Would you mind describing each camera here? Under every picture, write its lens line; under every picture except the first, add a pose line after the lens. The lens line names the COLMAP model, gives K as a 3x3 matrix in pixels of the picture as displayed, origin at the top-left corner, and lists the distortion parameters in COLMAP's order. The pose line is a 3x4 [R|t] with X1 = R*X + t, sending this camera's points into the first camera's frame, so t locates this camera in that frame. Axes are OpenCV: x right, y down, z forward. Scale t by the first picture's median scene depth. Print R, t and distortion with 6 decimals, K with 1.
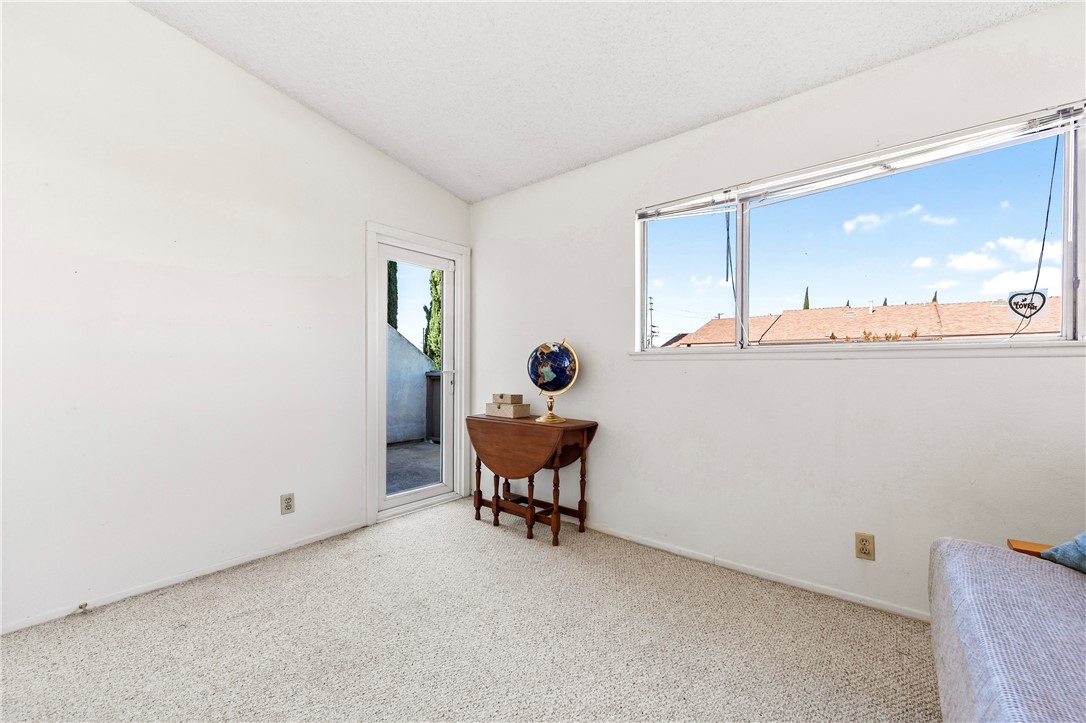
lens RADIAL K [[434.6, 0, 536.0], [0, 434.6, 369.5], [0, 0, 1]] dist [-0.002403, 0.000159]
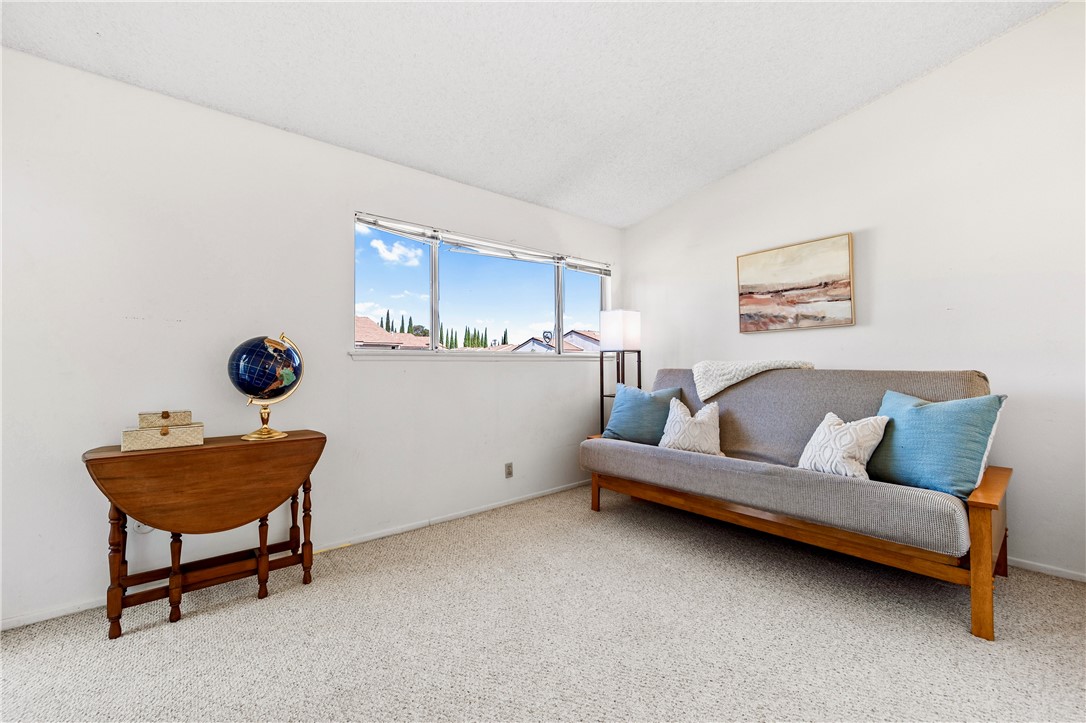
lens RADIAL K [[434.6, 0, 542.4], [0, 434.6, 364.1], [0, 0, 1]] dist [-0.002403, 0.000159]
pose [[0.194154, 0.003772, 0.980964, -0.663342], [0.014724, 0.999869, -0.006759, -0.000118], [-0.980861, 0.015756, 0.194073, 0.383823]]
